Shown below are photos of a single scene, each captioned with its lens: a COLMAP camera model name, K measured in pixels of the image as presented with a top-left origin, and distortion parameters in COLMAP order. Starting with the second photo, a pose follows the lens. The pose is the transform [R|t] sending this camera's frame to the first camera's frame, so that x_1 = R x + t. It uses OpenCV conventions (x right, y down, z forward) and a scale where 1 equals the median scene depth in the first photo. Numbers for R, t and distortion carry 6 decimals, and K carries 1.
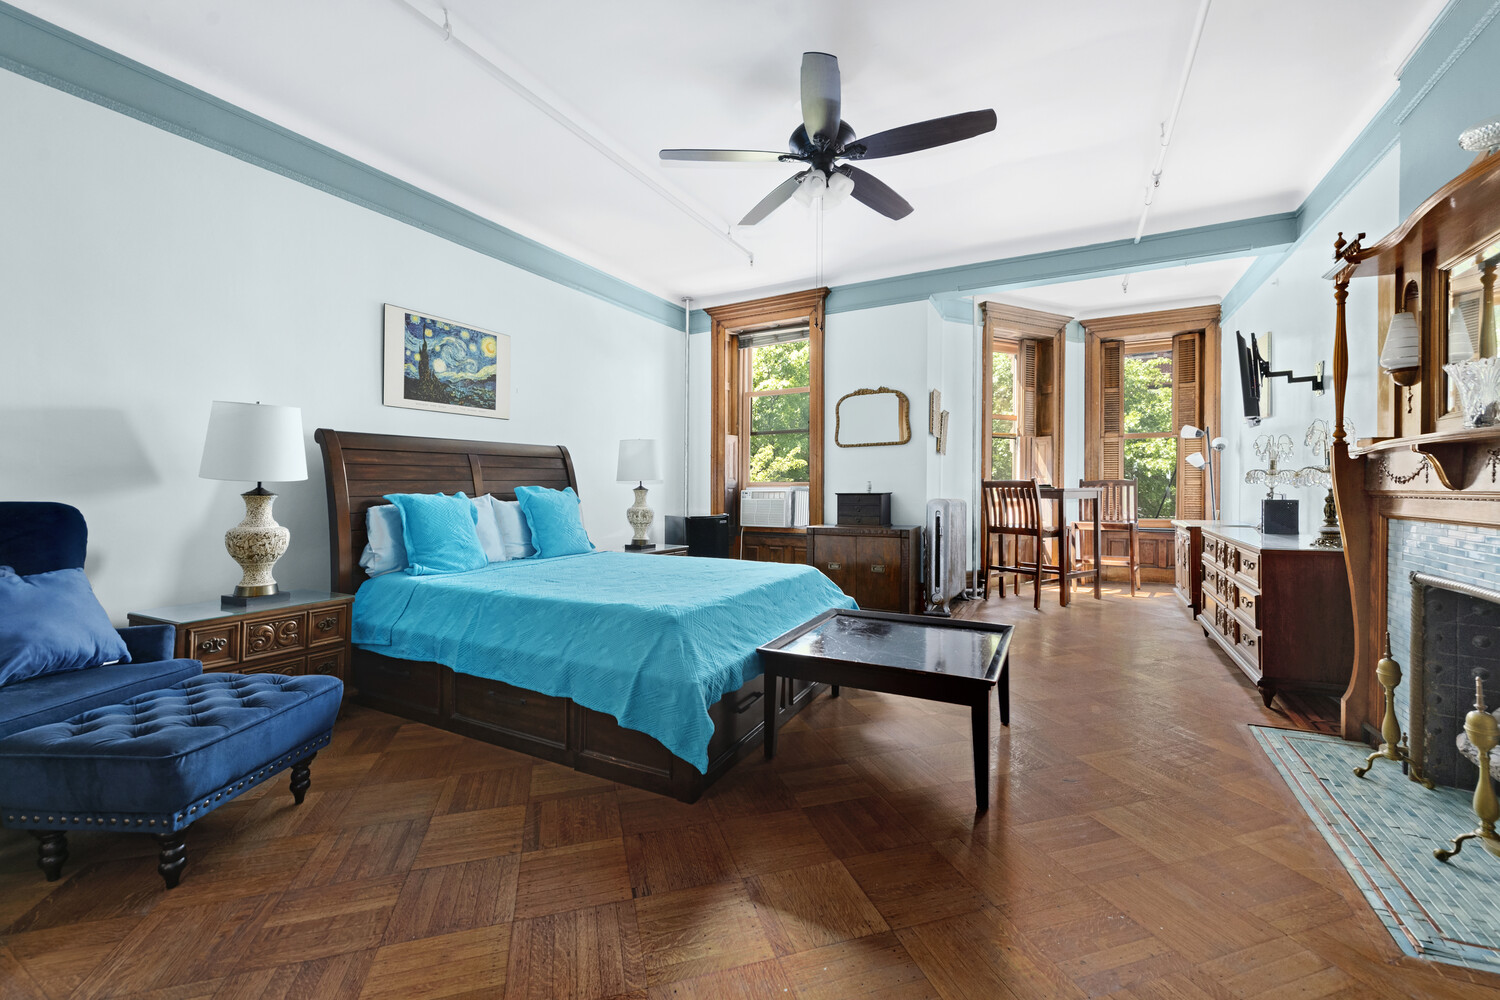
lens RADIAL K [[604.1, 0, 748.4], [0, 604.1, 501.9], [0, 0, 1]] dist [0.002107, 0.000225]
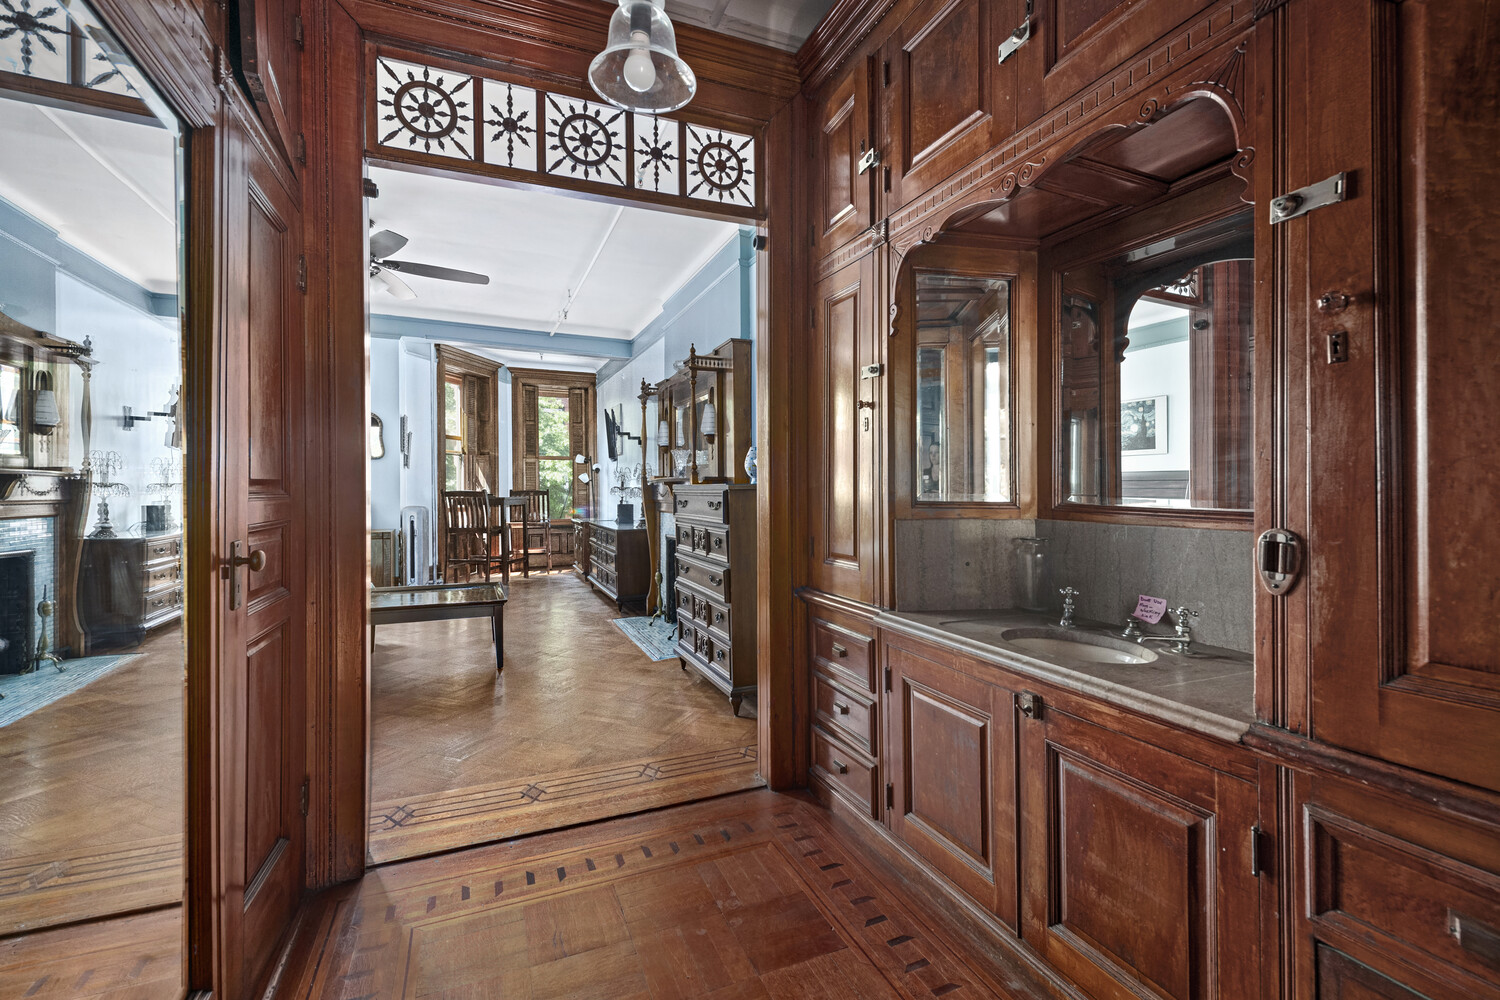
lens RADIAL K [[670.8, 0, 752.0], [0, 670.8, 498.9], [0, 0, 1]] dist [-0.000006, 0.000005]
pose [[0.627981, -0.001856, 0.778227, -0.283528], [0.014227, 0.999857, -0.009096, 0.002453], [-0.778099, 0.016784, 0.627918, -0.353675]]
